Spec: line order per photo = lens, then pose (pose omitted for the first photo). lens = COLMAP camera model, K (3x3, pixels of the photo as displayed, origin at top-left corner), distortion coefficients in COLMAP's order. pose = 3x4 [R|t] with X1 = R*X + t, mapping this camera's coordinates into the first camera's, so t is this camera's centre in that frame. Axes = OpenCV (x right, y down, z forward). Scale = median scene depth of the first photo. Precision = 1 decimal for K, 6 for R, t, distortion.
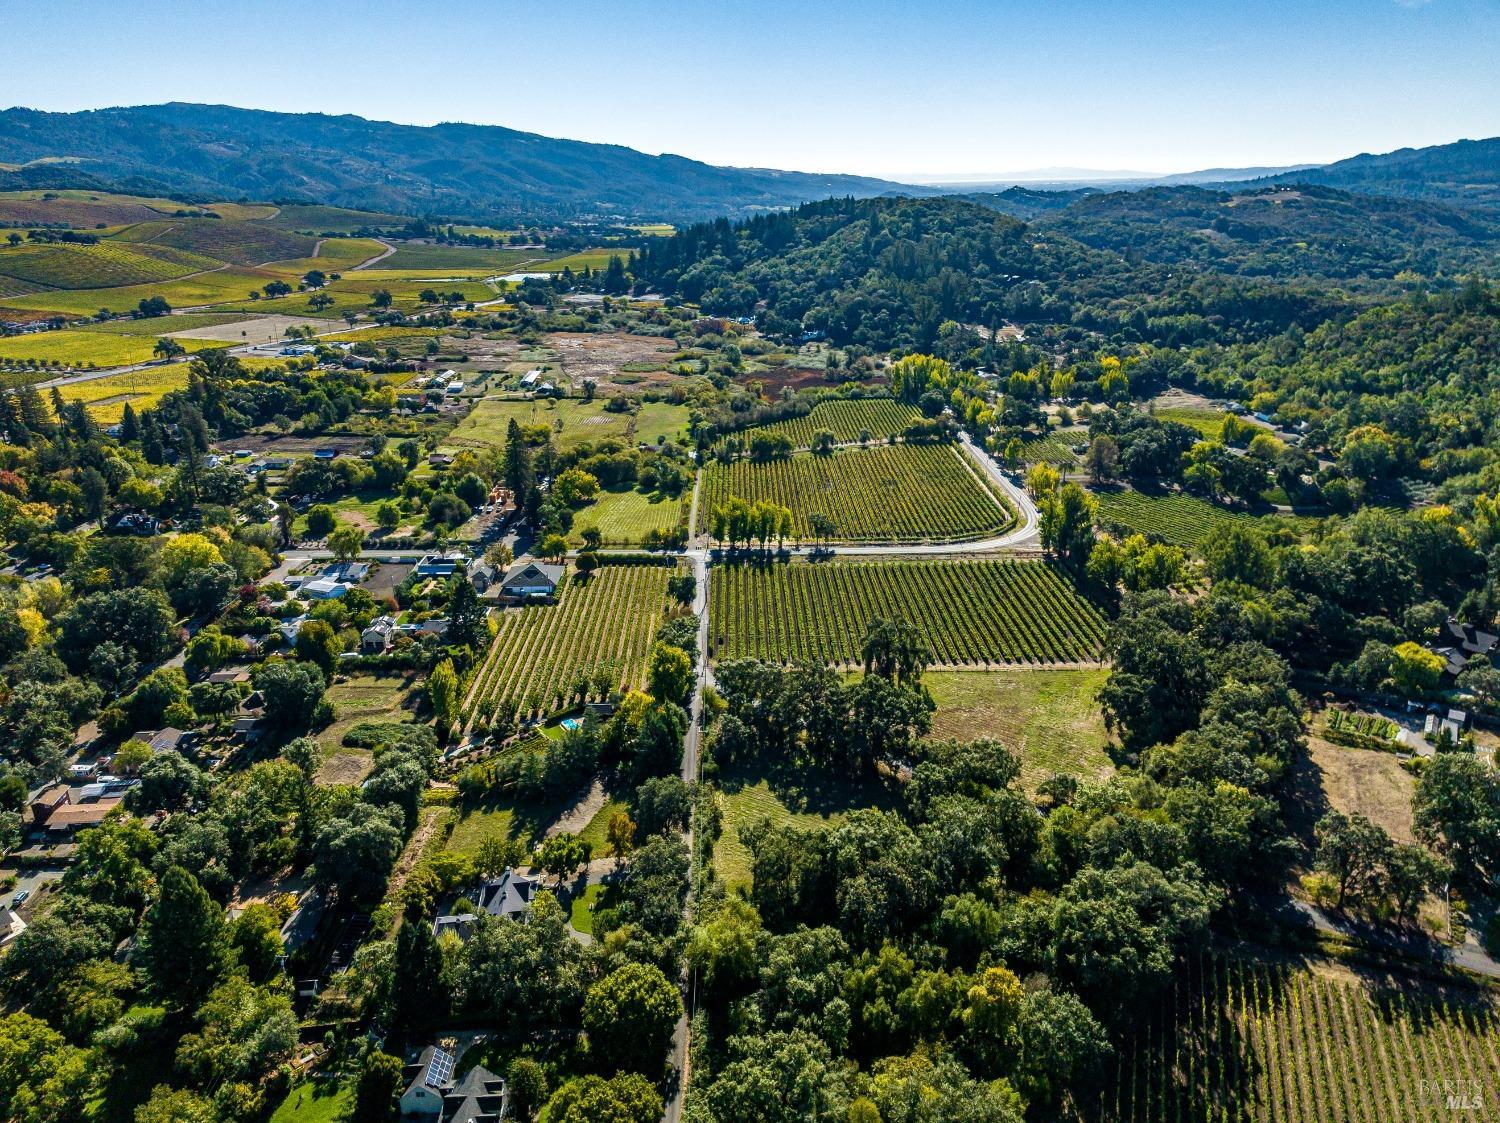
lens RADIAL K [[1002.3, 0, 749.1], [0, 1002.3, 586.9], [0, 0, 1]] dist [0.159731, -0.188840]
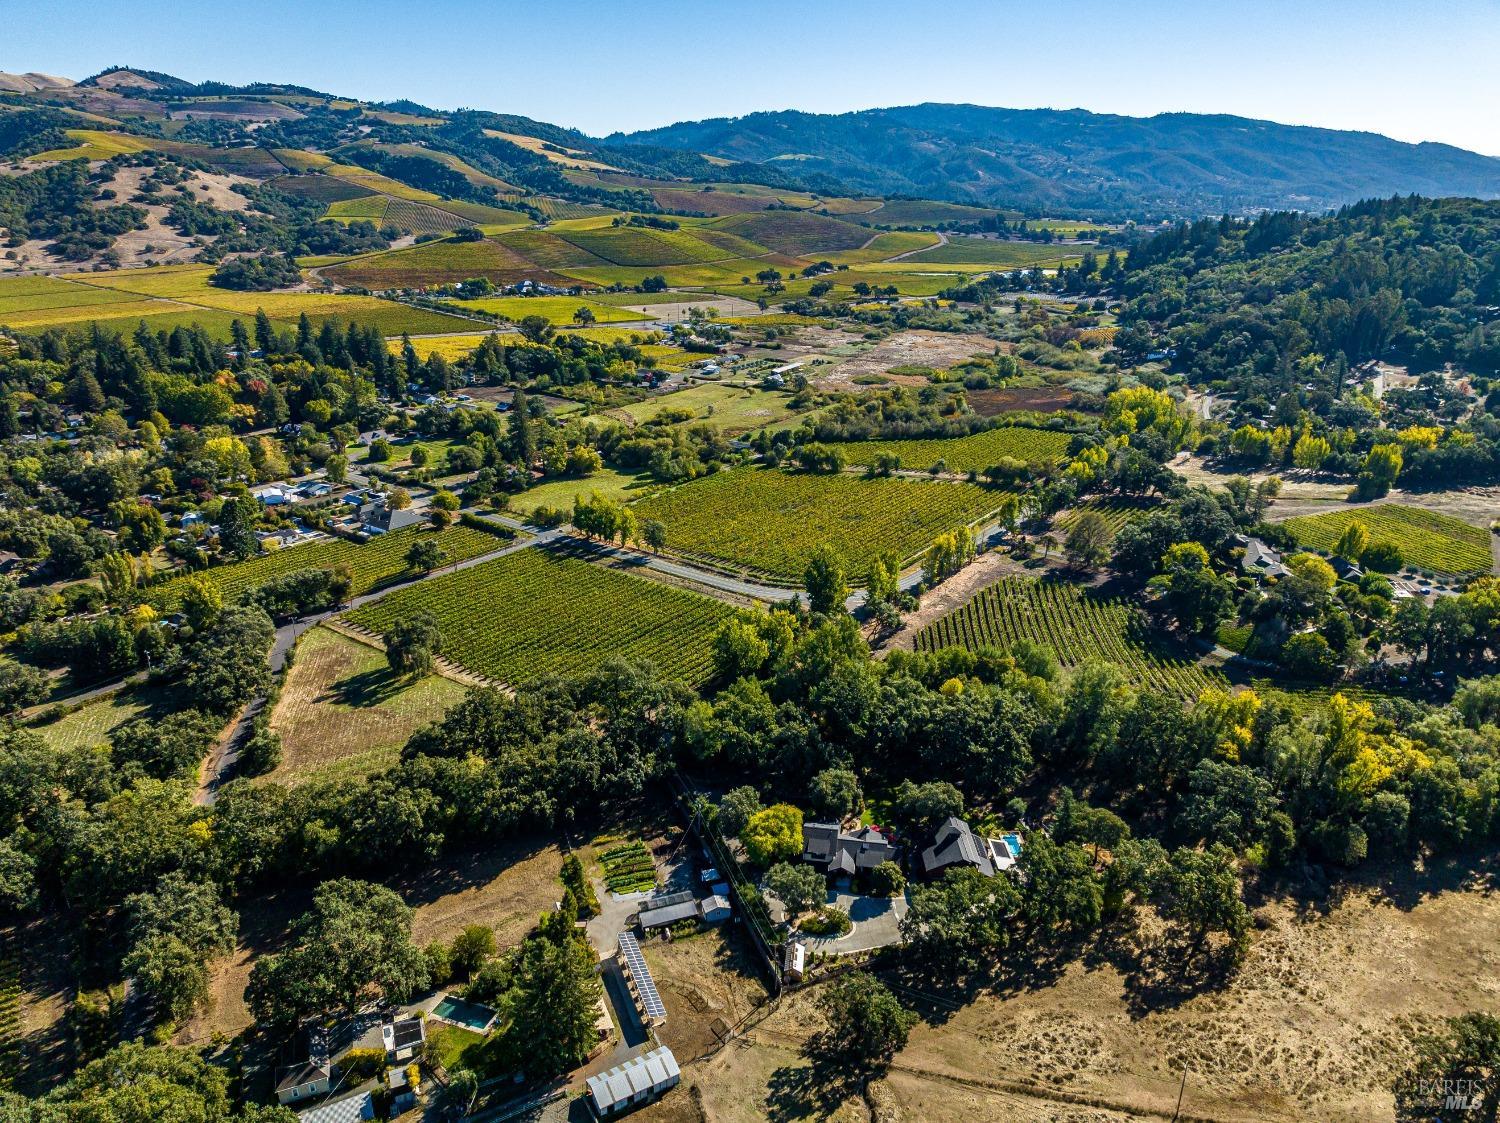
lens RADIAL K [[1002.3, 0, 749.1], [0, 1002.3, 586.9], [0, 0, 1]] dist [0.159731, -0.188840]
pose [[0.789108, 0.233801, -0.568019, 0.504122], [-0.230315, 0.969884, 0.079251, -0.078609], [0.569441, 0.068286, 0.819191, 0.183058]]
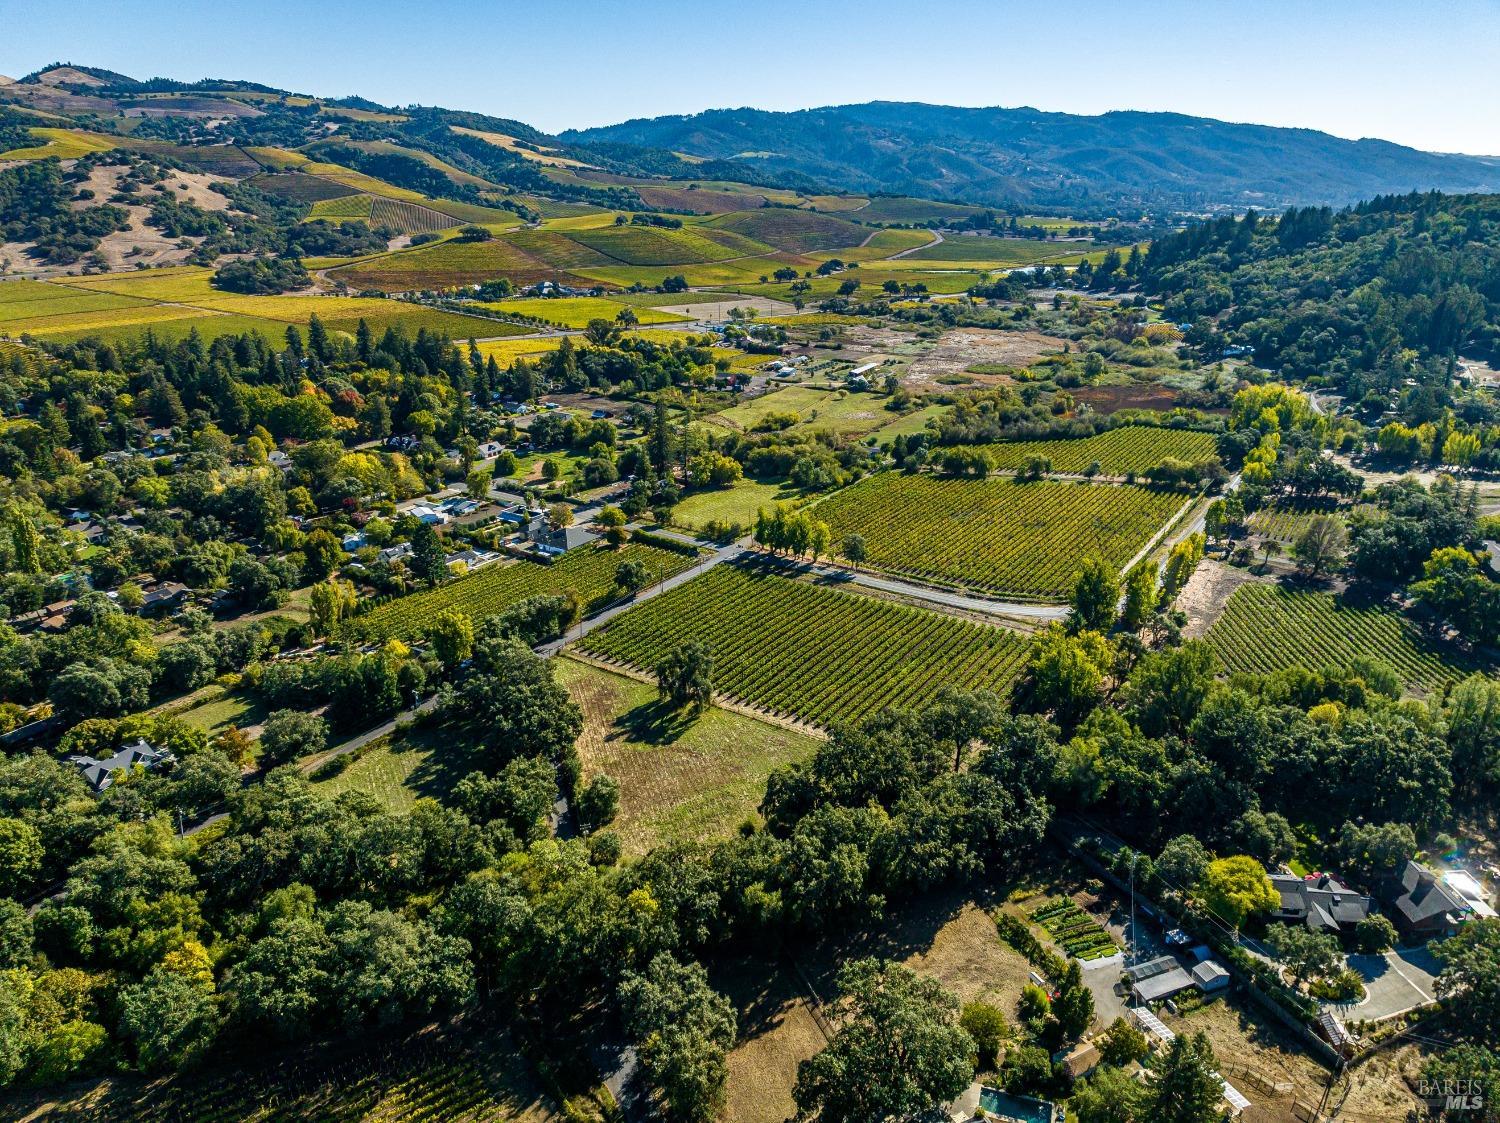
lens RADIAL K [[1002.3, 0, 749.1], [0, 1002.3, 586.9], [0, 0, 1]] dist [0.159731, -0.188840]
pose [[0.822117, 0.216738, -0.526448, 0.346761], [-0.212360, 0.974706, 0.069657, -0.050201], [0.528230, 0.054530, 0.847349, 0.116231]]
